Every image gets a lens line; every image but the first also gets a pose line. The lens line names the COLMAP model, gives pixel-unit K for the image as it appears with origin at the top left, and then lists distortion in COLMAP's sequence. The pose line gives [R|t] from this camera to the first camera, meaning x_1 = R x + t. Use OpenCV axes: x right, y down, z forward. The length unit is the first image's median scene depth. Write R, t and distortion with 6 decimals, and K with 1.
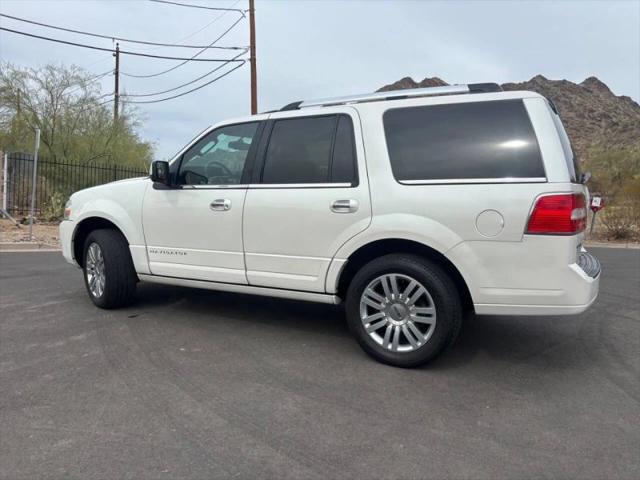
lens RADIAL K [[482.9, 0, 319.4], [0, 482.9, 241.7], [0, 0, 1]] dist [0.046953, -0.051288]
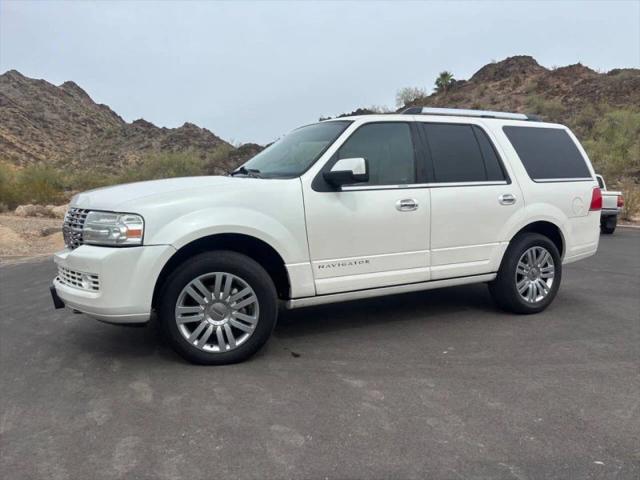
lens RADIAL K [[482.9, 0, 325.0], [0, 482.9, 245.8], [0, 0, 1]] dist [0.046953, -0.051288]
pose [[0.565878, -0.108605, 0.817305, -1.124299], [0.106756, 0.992593, 0.057983, -0.069264], [-0.817549, 0.054441, 0.573281, 0.590037]]
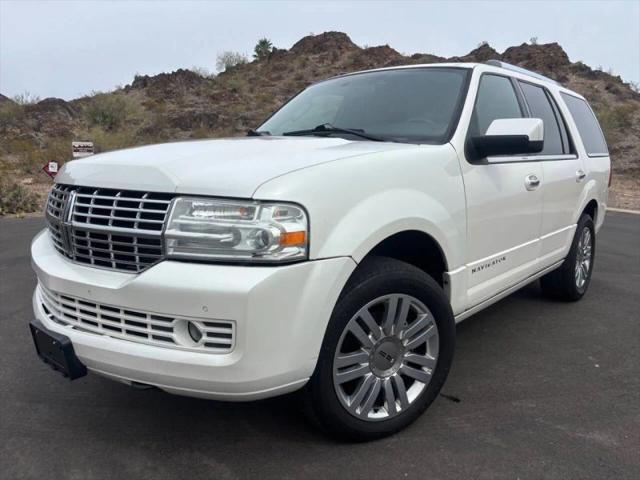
lens RADIAL K [[482.9, 0, 317.4], [0, 482.9, 239.1], [0, 0, 1]] dist [0.046953, -0.051288]
pose [[0.237076, -0.165339, 0.957318, -1.056782], [0.097739, 0.984471, 0.145824, -0.135517], [-0.966562, 0.058996, 0.249554, 1.159602]]
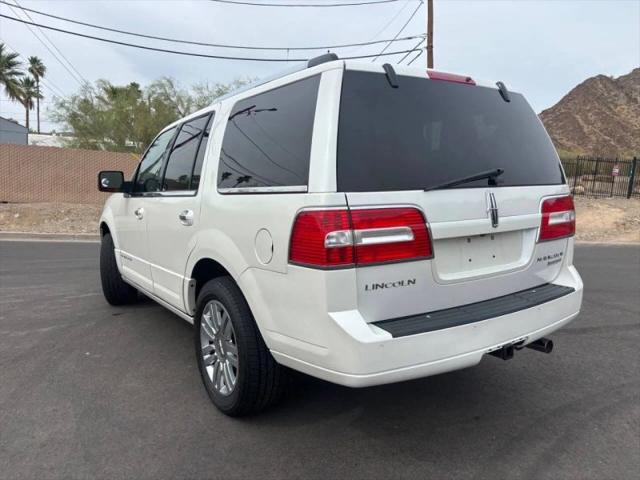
lens RADIAL K [[482.9, 0, 322.0], [0, 482.9, 238.1], [0, 0, 1]] dist [0.046953, -0.051288]
pose [[0.886787, 0.029148, -0.461258, 0.600311], [-0.025360, 0.999575, 0.014411, -0.049590], [0.461481, -0.001082, 0.887149, 0.289765]]
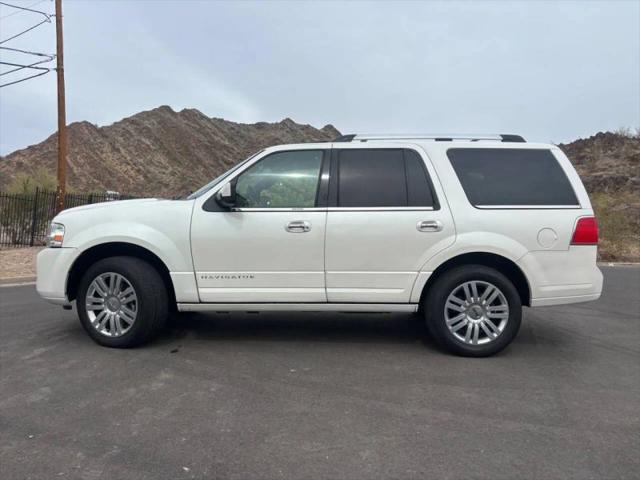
lens RADIAL K [[482.9, 0, 324.7], [0, 482.9, 238.3], [0, 0, 1]] dist [0.046953, -0.051288]
pose [[0.881226, -0.012455, 0.472532, -0.650395], [0.044352, 0.997421, -0.056422, 0.009435], [-0.470611, 0.070678, 0.879506, 0.072768]]
